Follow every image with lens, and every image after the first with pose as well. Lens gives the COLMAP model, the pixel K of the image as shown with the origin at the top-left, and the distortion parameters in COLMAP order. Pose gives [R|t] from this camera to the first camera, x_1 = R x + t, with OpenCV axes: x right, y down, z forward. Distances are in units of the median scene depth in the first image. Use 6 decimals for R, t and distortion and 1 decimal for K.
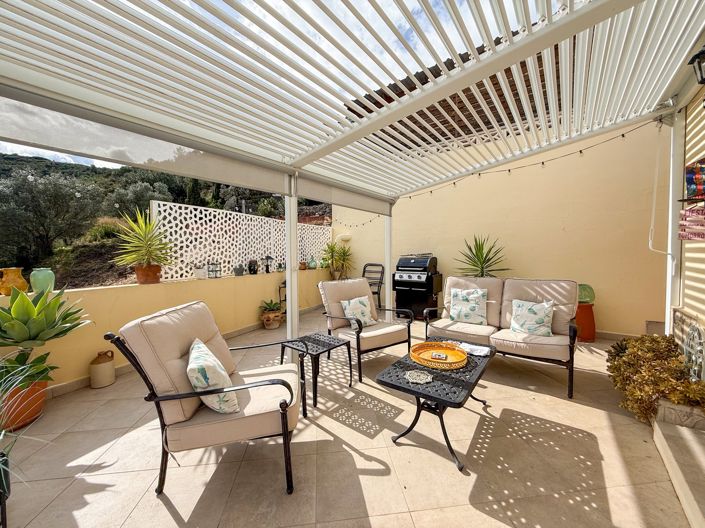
lens RADIAL K [[279.1, 0, 352.7], [0, 279.1, 265.2], [0, 0, 1]] dist [0.000465, -0.000868]
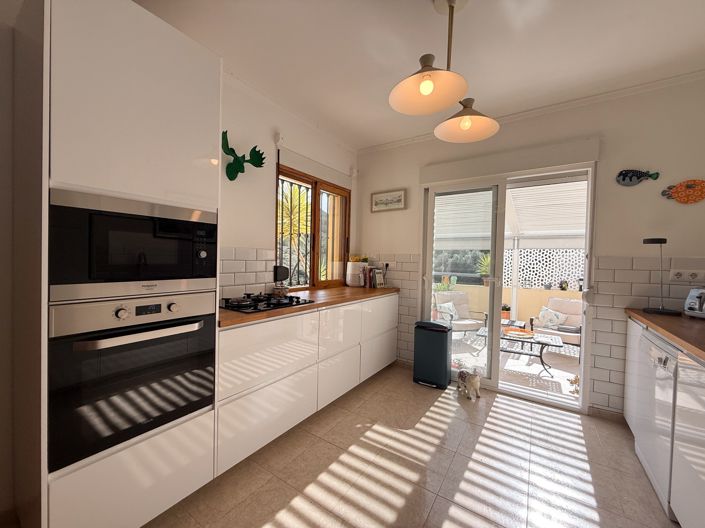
lens RADIAL K [[279.1, 0, 351.0], [0, 279.1, 267.5], [0, 0, 1]] dist [0.000465, -0.000868]
pose [[0.054088, 0.027658, -0.998153, 1.070312], [-0.065734, 0.997547, 0.024079, -0.049595], [0.996370, 0.064310, 0.055774, -0.168264]]
